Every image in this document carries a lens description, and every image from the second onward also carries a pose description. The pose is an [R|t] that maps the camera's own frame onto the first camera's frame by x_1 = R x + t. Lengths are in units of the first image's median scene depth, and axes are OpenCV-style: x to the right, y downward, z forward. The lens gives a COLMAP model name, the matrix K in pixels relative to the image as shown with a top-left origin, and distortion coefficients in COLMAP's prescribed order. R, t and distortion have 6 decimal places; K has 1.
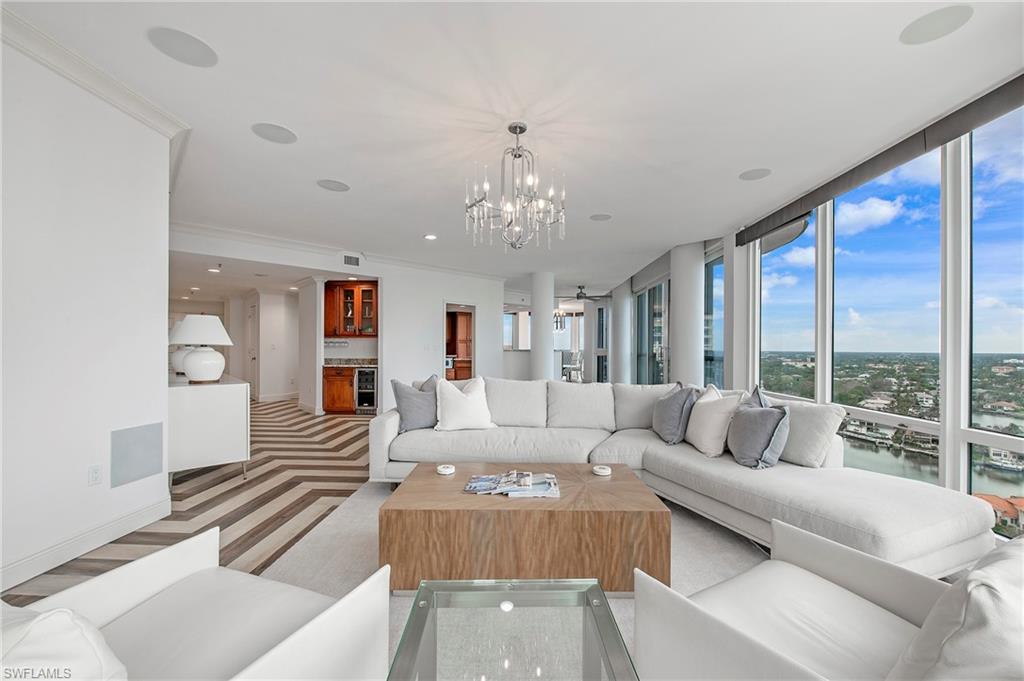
lens RADIAL K [[405.7, 0, 511.4], [0, 405.7, 353.5], [0, 0, 1]] dist [-0.000459, -0.000048]
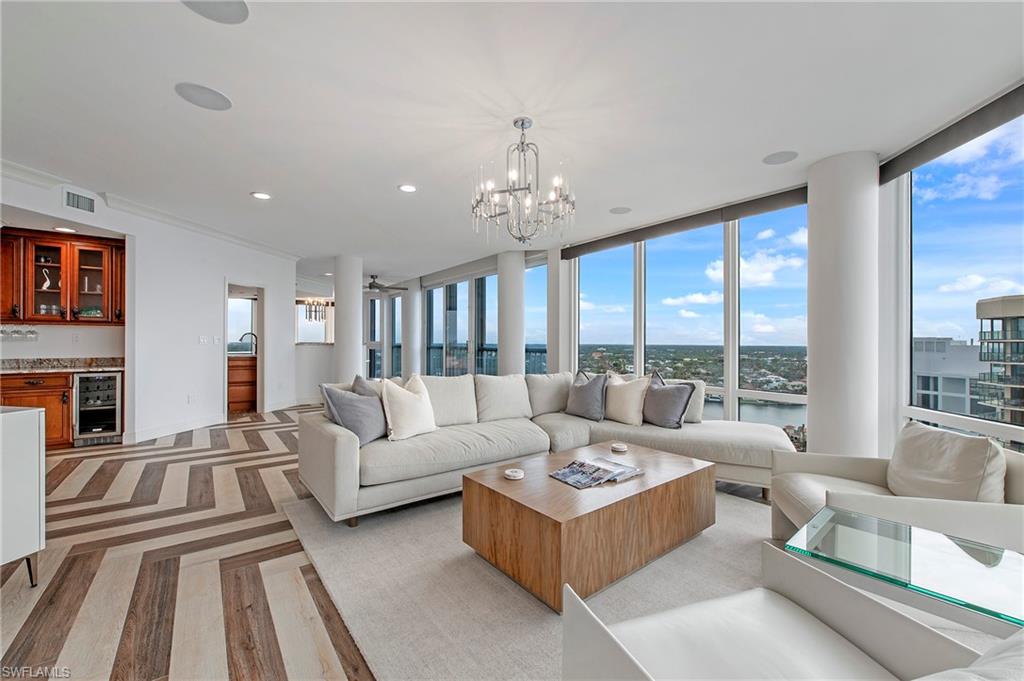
lens RADIAL K [[405.3, 0, 510.4], [0, 405.3, 347.0], [0, 0, 1]] dist [-0.005919, -0.000128]
pose [[0.777776, -0.008805, 0.628480, -0.334102], [0.006878, 0.999961, 0.005498, -0.004999], [-0.628504, 0.000047, 0.777806, 0.125986]]
